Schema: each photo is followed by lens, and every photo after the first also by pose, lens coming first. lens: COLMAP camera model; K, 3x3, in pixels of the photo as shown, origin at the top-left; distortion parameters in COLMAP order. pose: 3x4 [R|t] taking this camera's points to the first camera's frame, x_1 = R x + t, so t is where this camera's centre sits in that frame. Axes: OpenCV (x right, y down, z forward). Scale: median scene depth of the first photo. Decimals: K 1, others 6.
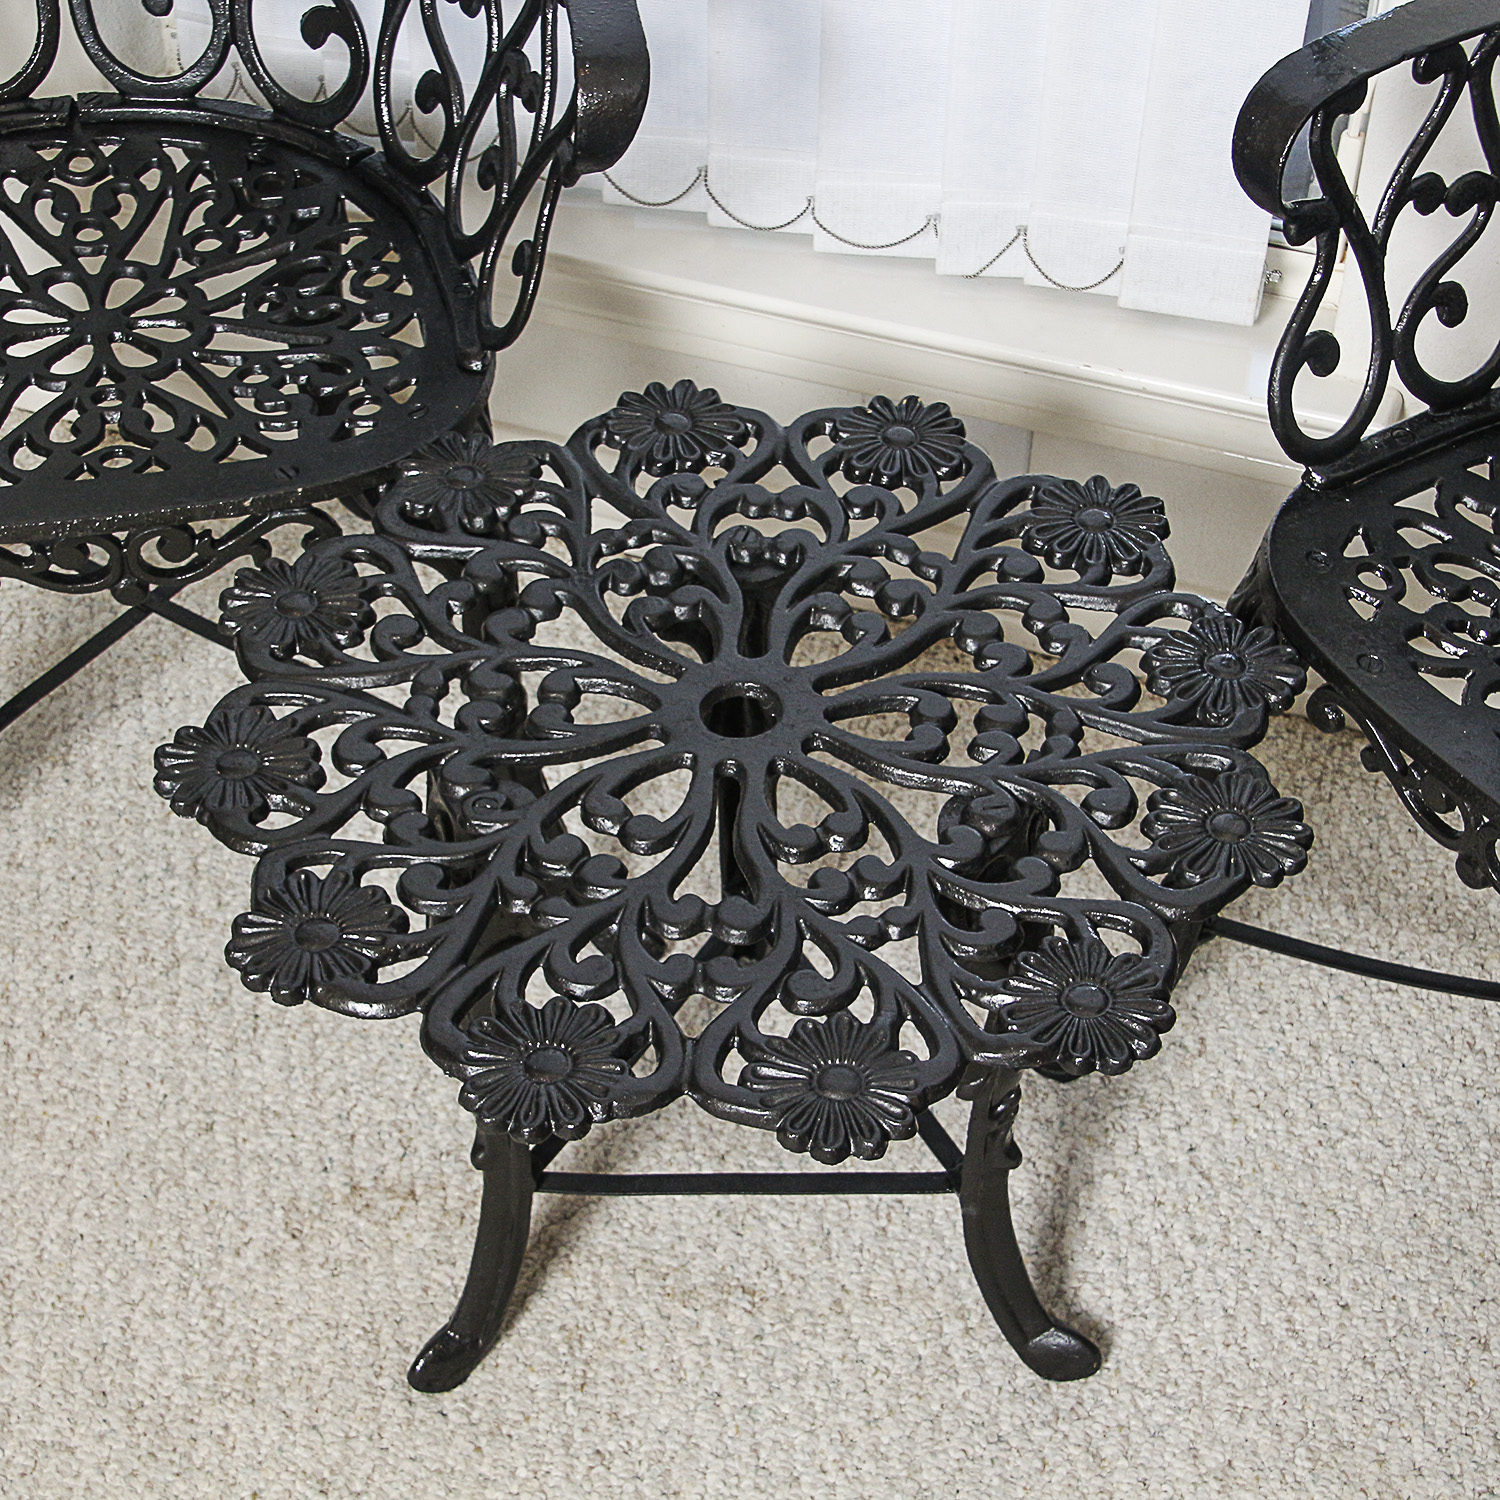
lens RADIAL K [[2848.6, 0, 760.0], [0, 2848.6, 745.2], [0, 0, 1]] dist [0.087573, 0.000000]
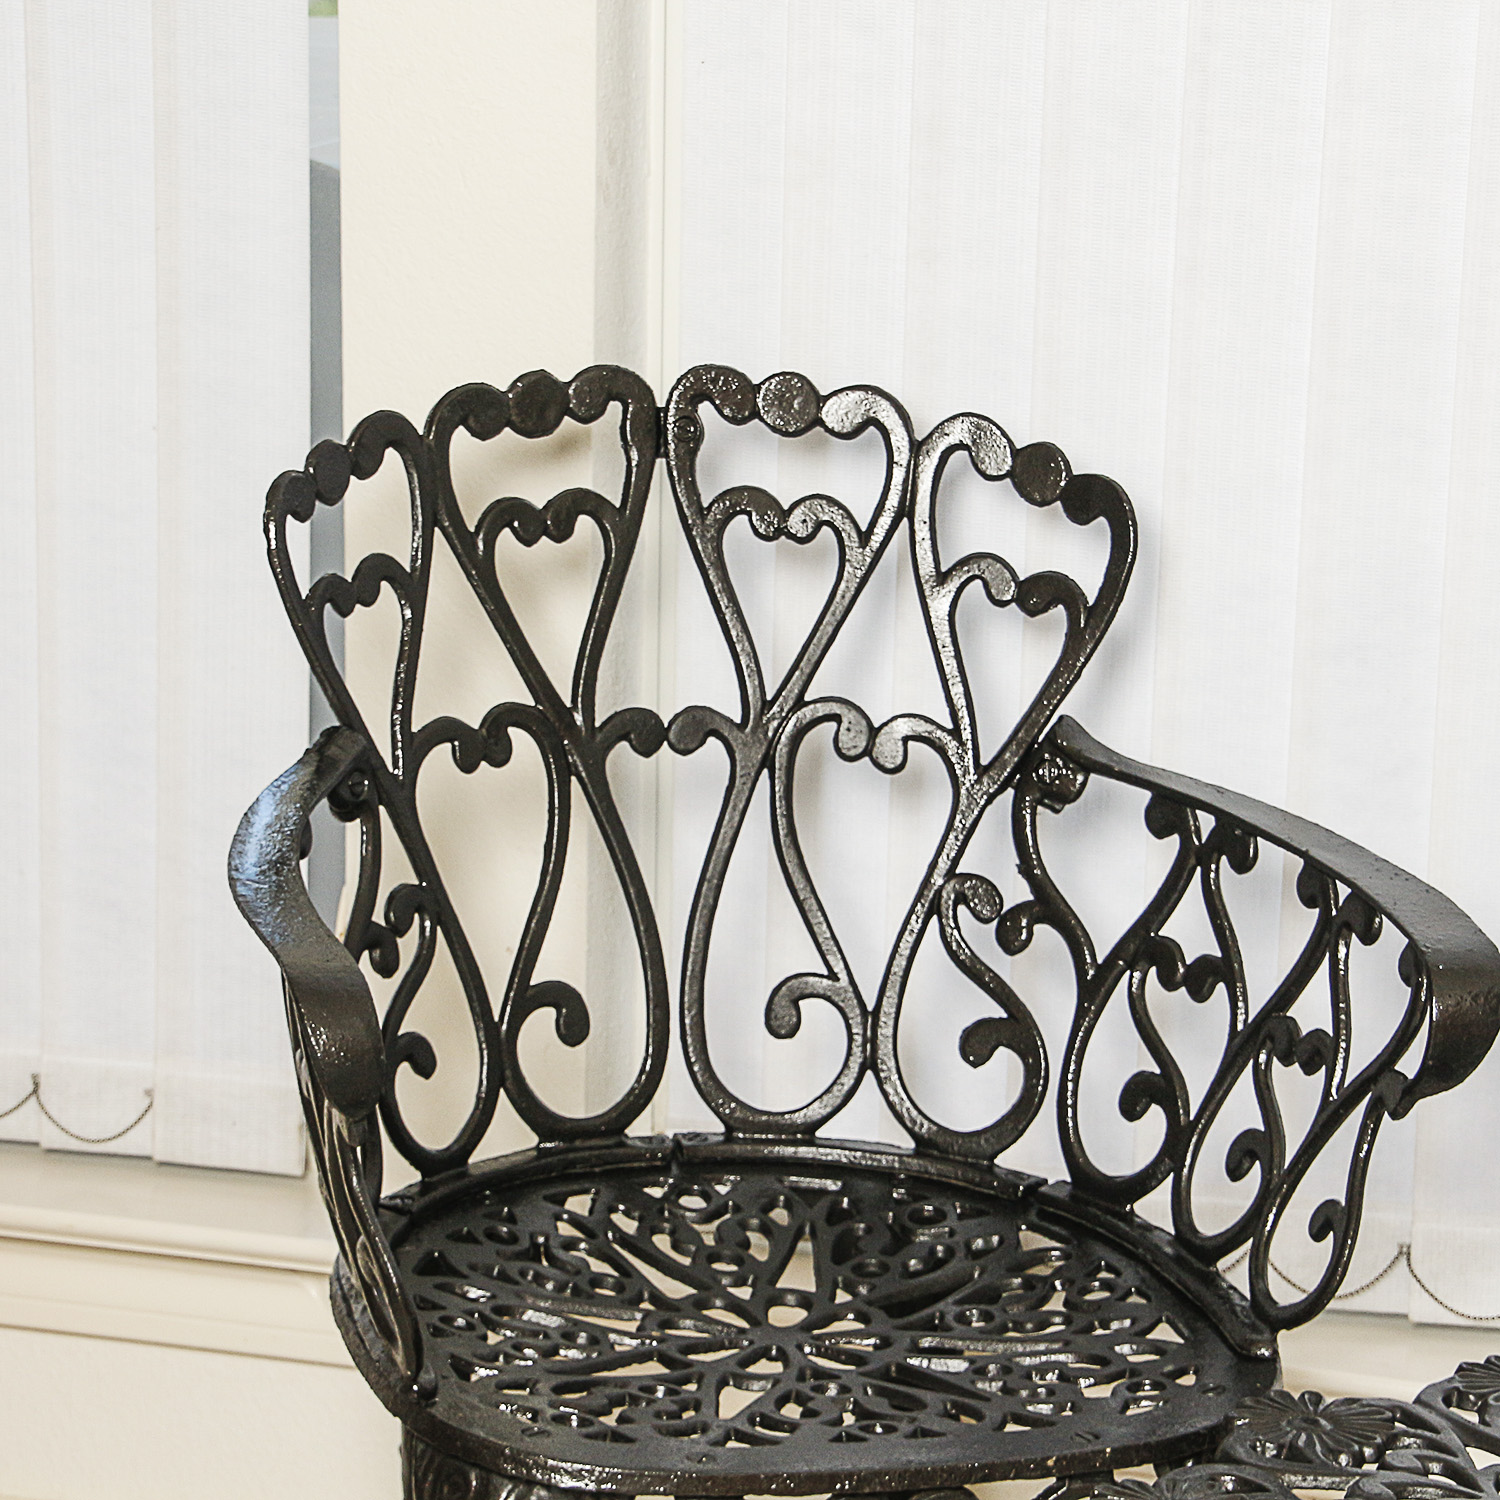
lens RADIAL K [[6206.6, 0, 765.1], [0, 6206.6, 837.0], [0, 0, 1]] dist [0.893685, 0.000000]
pose [[0.997067, 0.003188, 0.076473, -0.454037], [0.030920, 0.897197, -0.440547, 0.634726], [-0.070016, 0.441619, 0.894466, -0.836784]]
